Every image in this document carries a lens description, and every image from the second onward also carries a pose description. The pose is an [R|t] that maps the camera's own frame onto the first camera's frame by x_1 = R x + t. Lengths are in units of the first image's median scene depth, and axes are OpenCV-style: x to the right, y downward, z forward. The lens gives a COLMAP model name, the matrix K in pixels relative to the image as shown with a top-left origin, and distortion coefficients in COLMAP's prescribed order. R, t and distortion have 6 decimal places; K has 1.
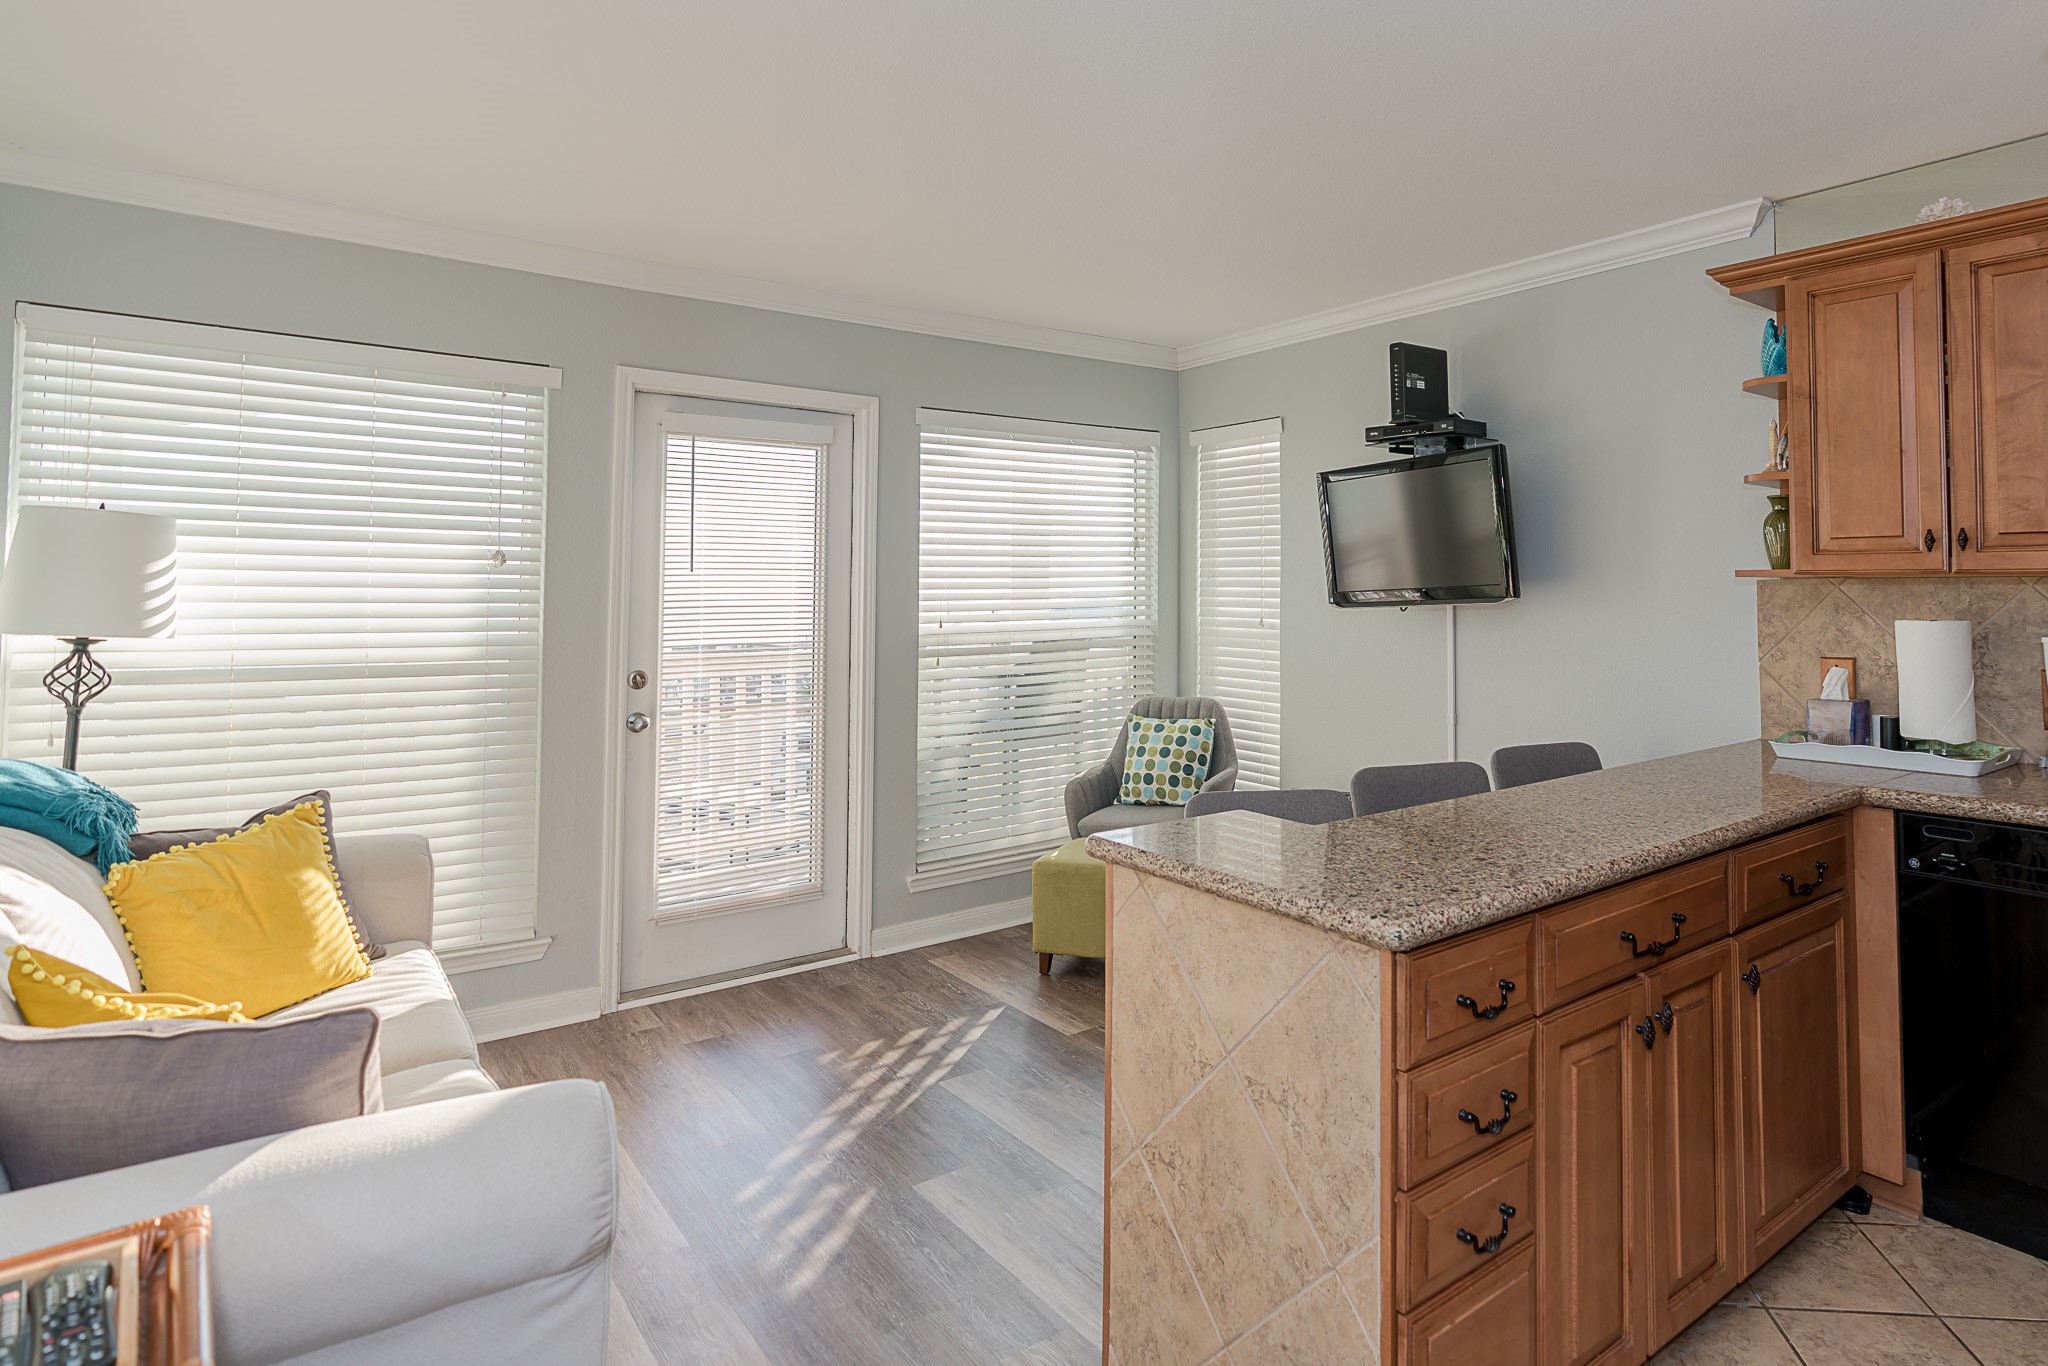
lens RADIAL K [[1141.5, 0, 1181.2], [0, 1141.5, 564.4], [0, 0, 1]] dist [0.002747, 0.000705]
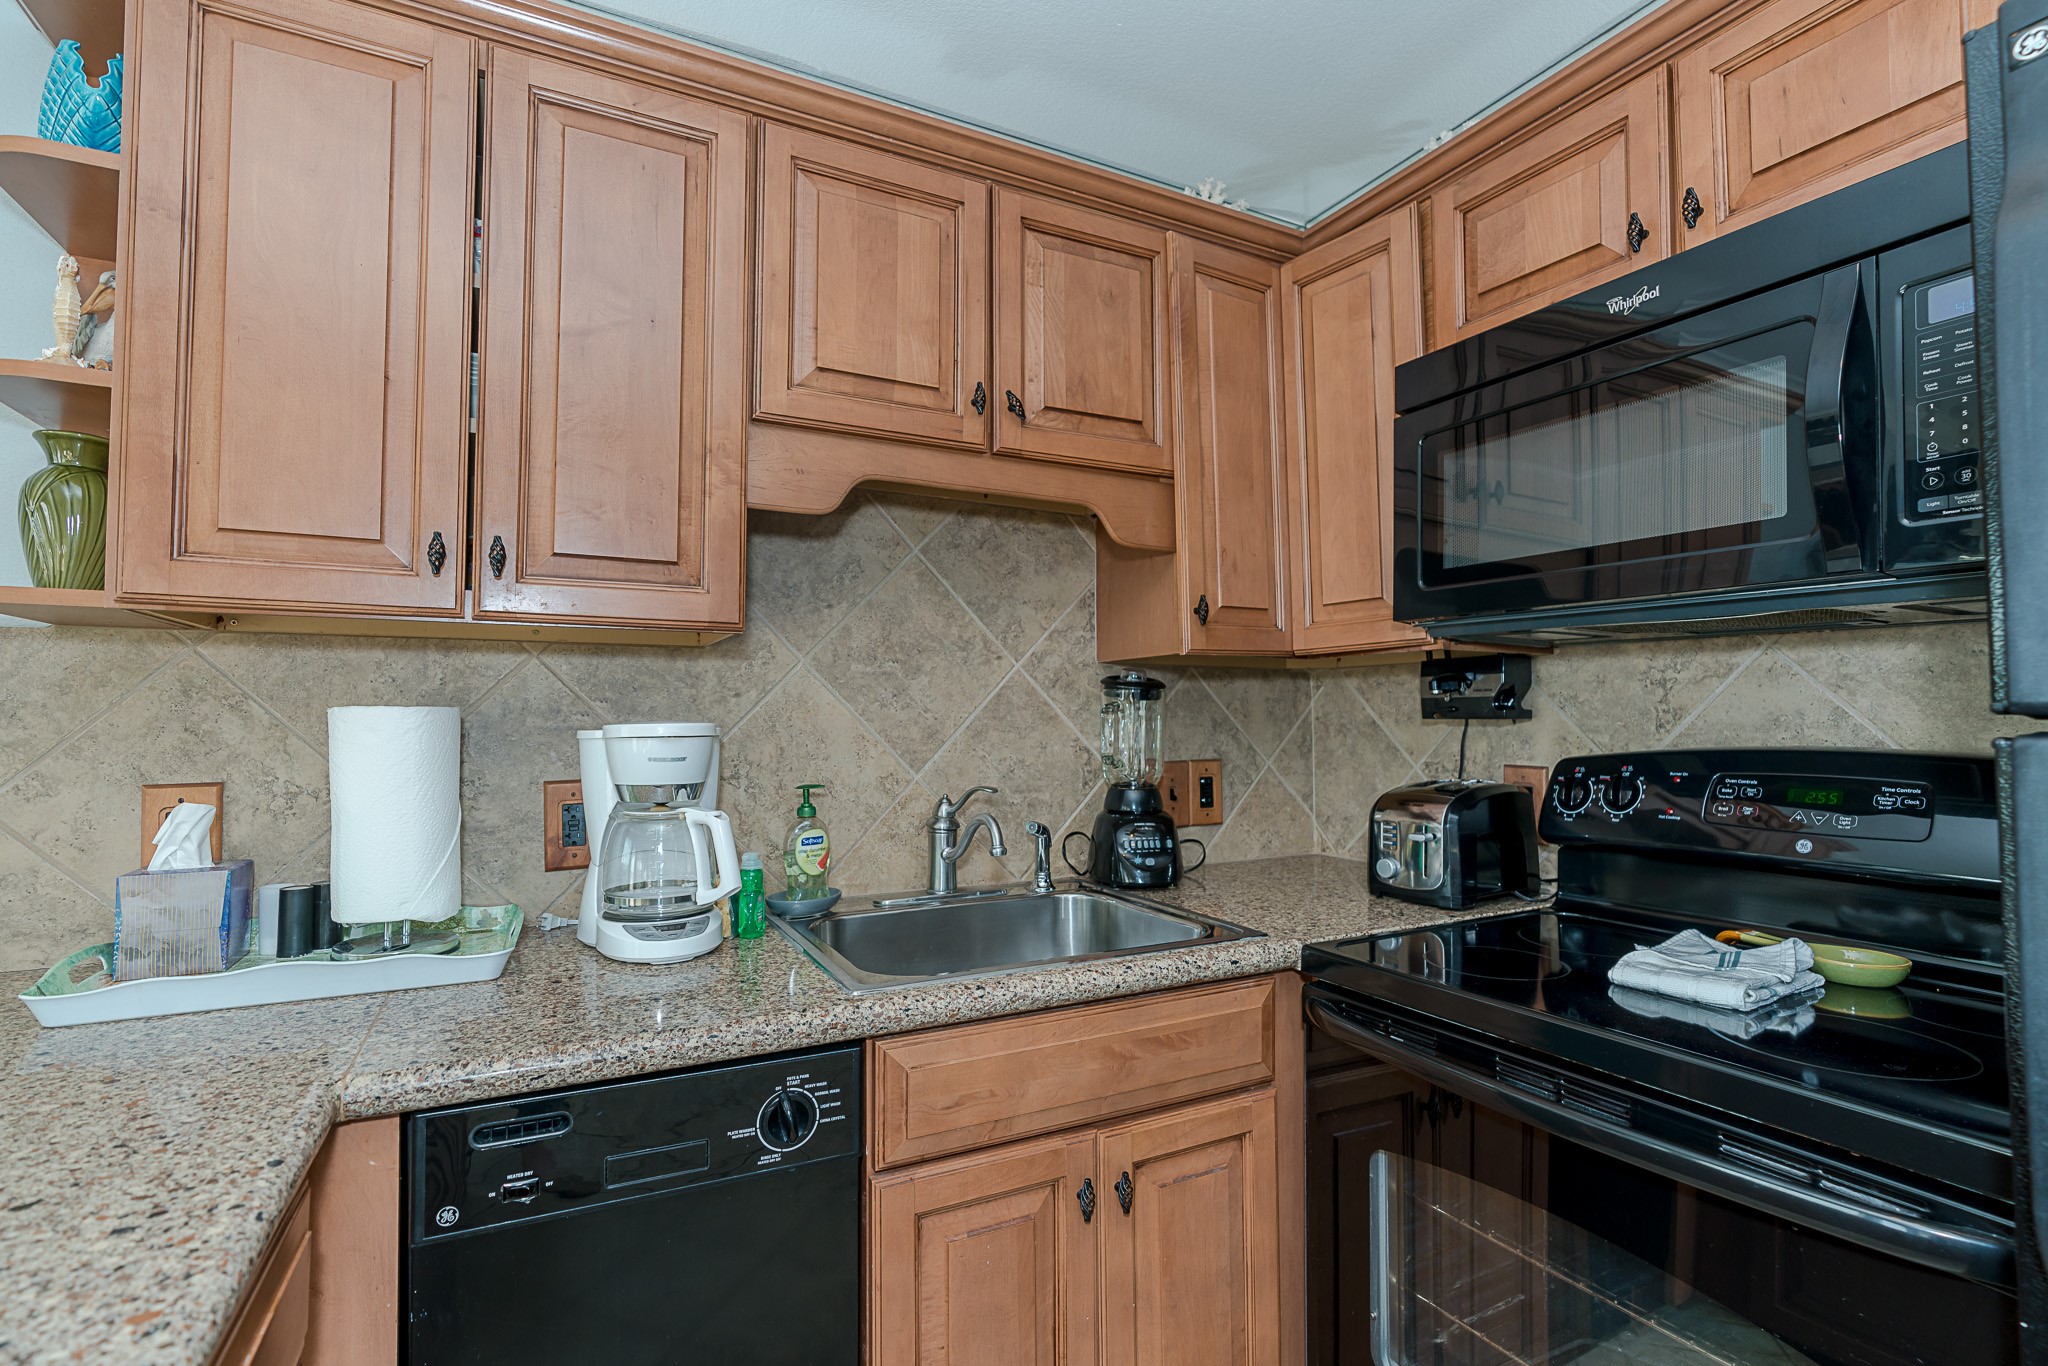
lens RADIAL K [[947.2, 0, 1024.0], [0, 947.2, 683.0], [0, 0, 1]] dist [-0.002658, -0.000437]
pose [[0.224509, 0.041146, 0.973603, 0.161278], [-0.024280, 0.999034, -0.036621, 0.028139], [-0.974170, -0.015417, 0.225291, 0.355090]]
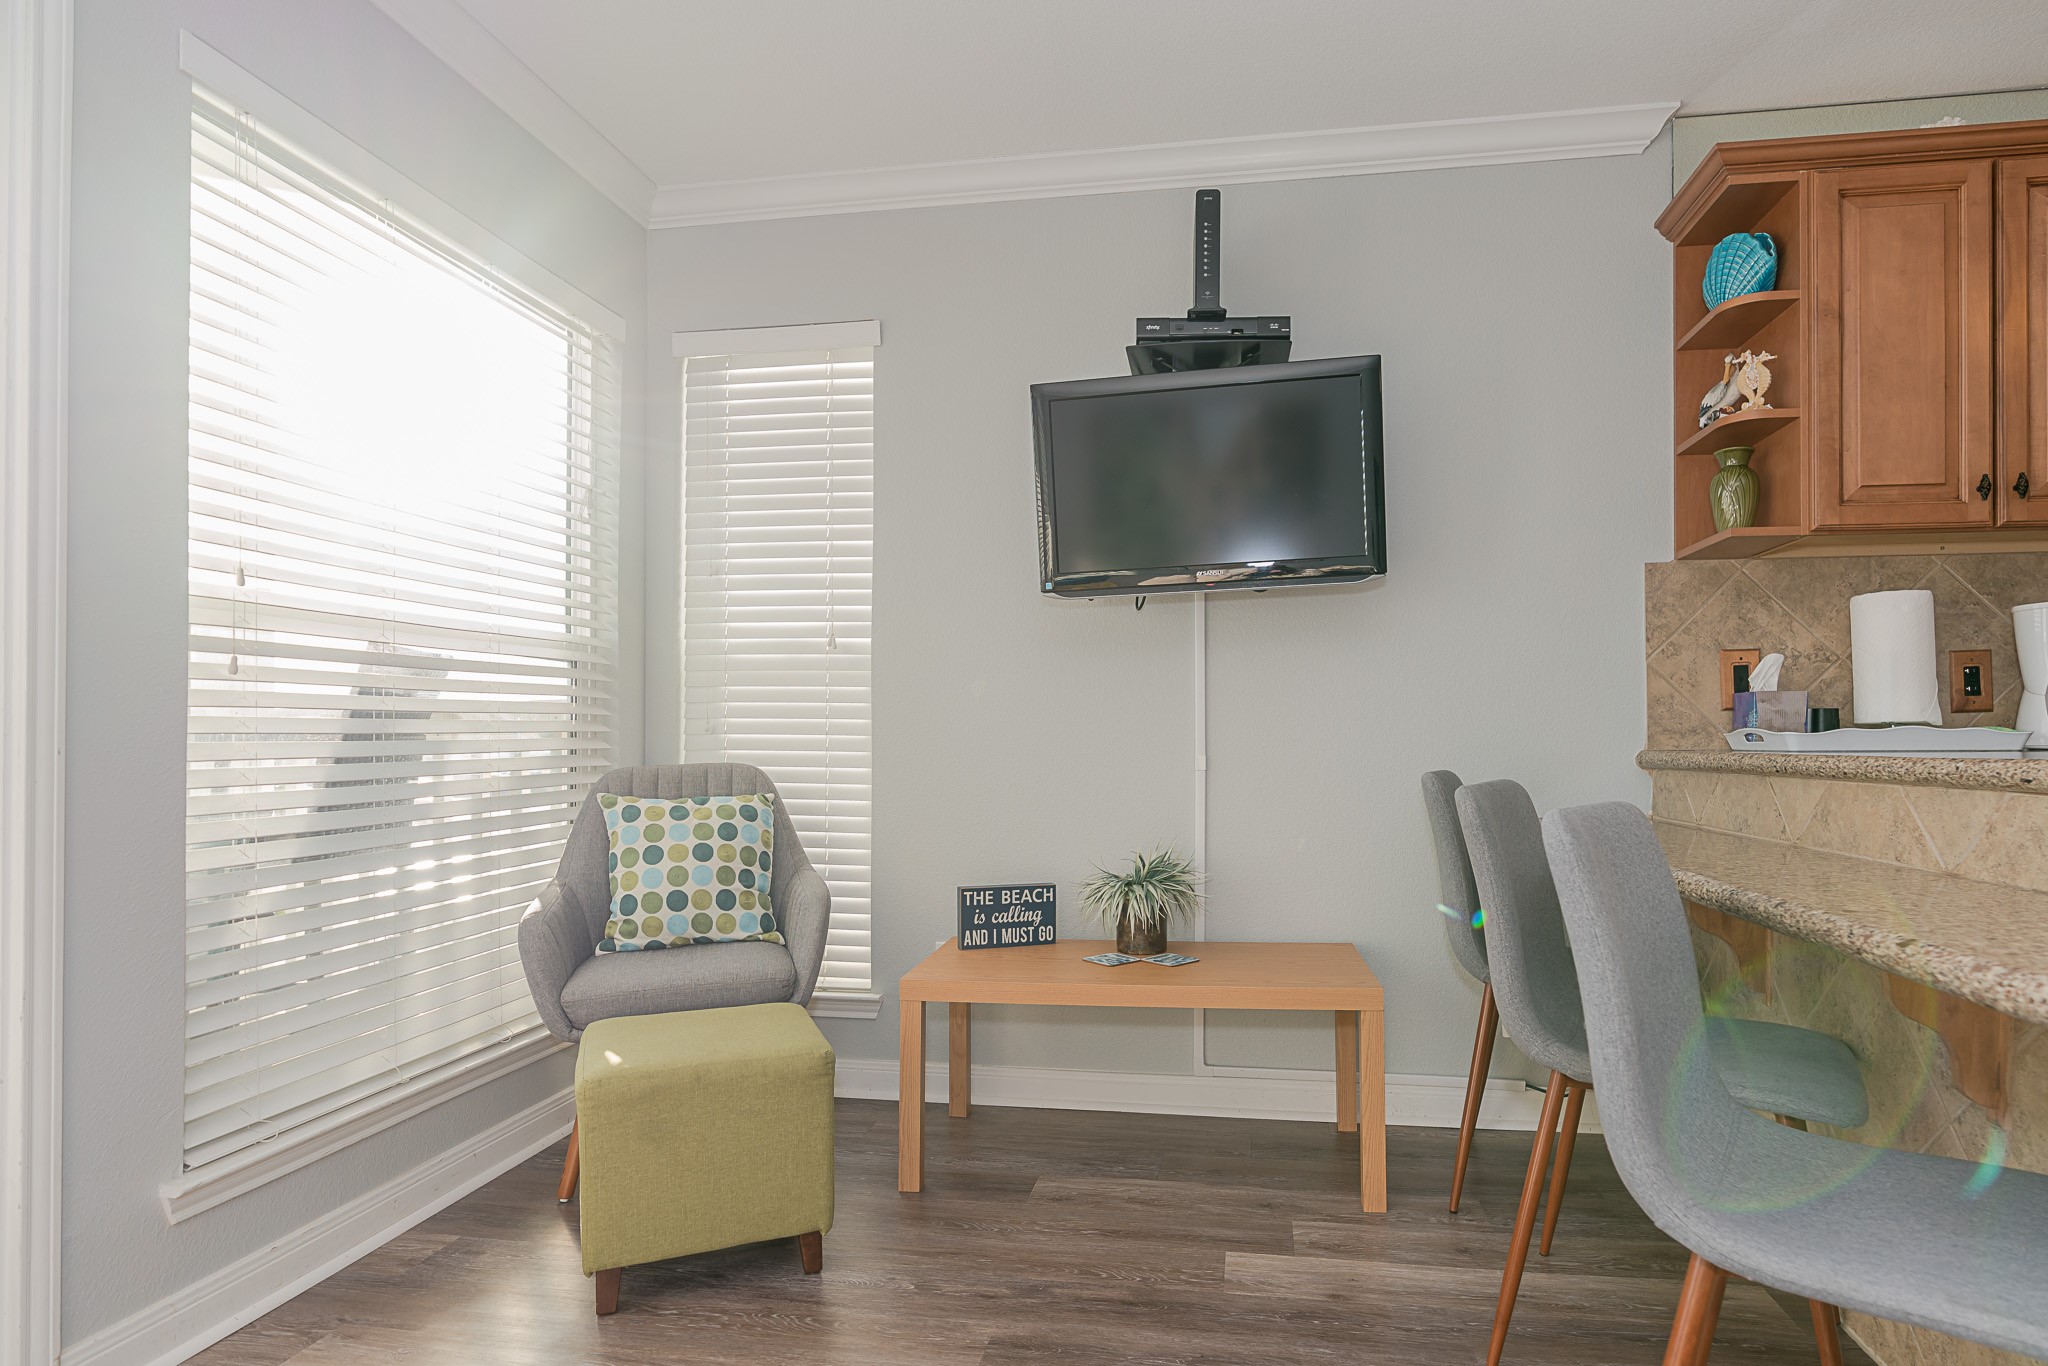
lens RADIAL K [[1027.4, 0, 1023.0], [0, 1027.4, 743.8], [0, 0, 1]] dist [-0.001388, -0.000003]
pose [[0.750086, 0.004528, 0.661325, -0.238295], [-0.016868, 0.999782, 0.012287, 0.101683], [-0.661126, -0.020372, 0.749999, 0.510373]]
